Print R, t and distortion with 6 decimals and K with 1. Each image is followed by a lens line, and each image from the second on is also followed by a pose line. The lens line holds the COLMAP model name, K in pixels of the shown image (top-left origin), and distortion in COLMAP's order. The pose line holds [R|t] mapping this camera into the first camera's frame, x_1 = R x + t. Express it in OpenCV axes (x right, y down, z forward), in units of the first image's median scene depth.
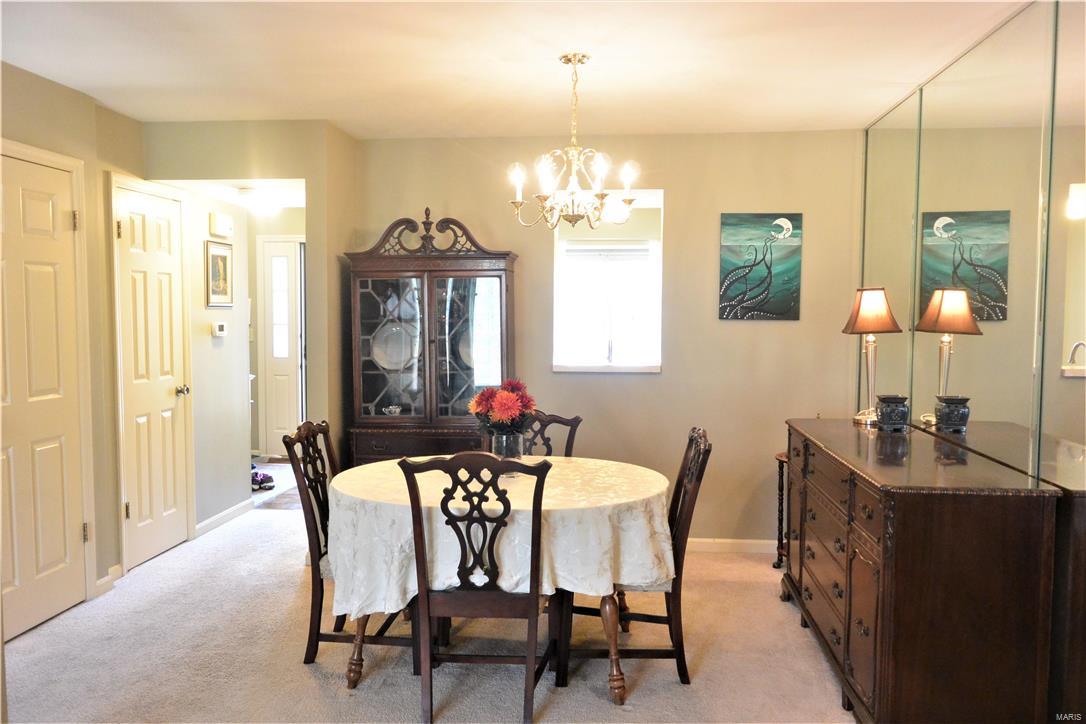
lens RADIAL K [[839.4, 0, 542.3], [0, 839.4, 358.7], [0, 0, 1]] dist [0.006076, 0.009697]
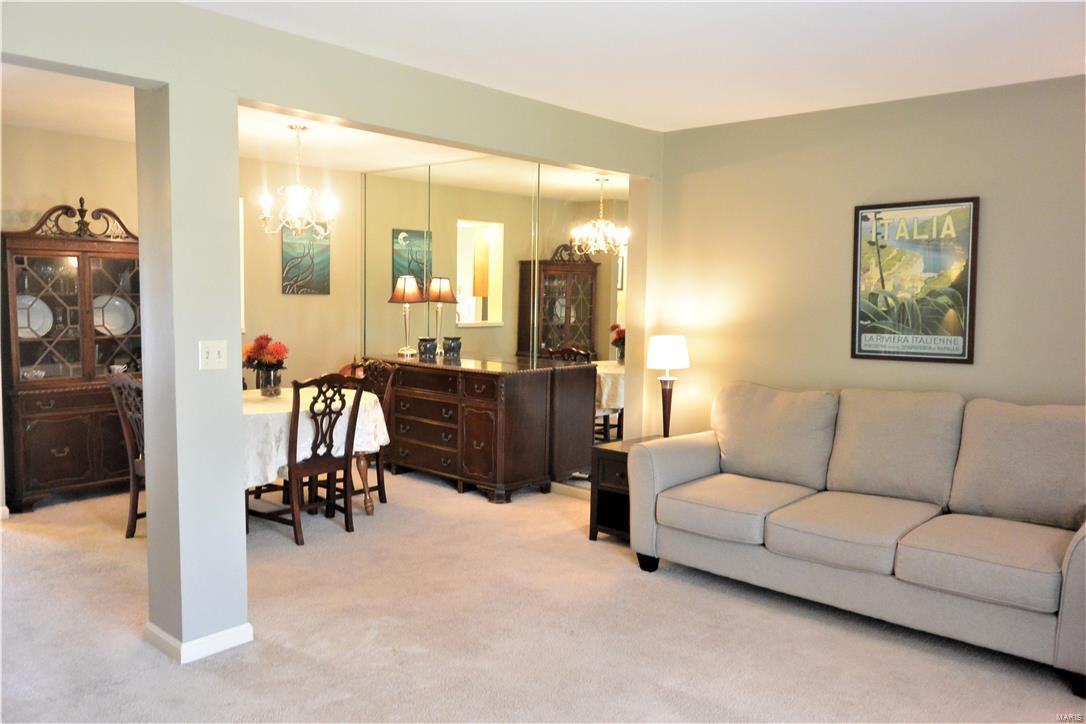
lens RADIAL K [[839.4, 0, 542.3], [0, 839.4, 358.7], [0, 0, 1]] dist [0.006076, 0.009697]
pose [[0.605402, -0.057424, 0.793846, -0.693299], [0.029711, 0.998329, 0.049558, 0.005688], [-0.795365, -0.006416, 0.606097, -0.224140]]
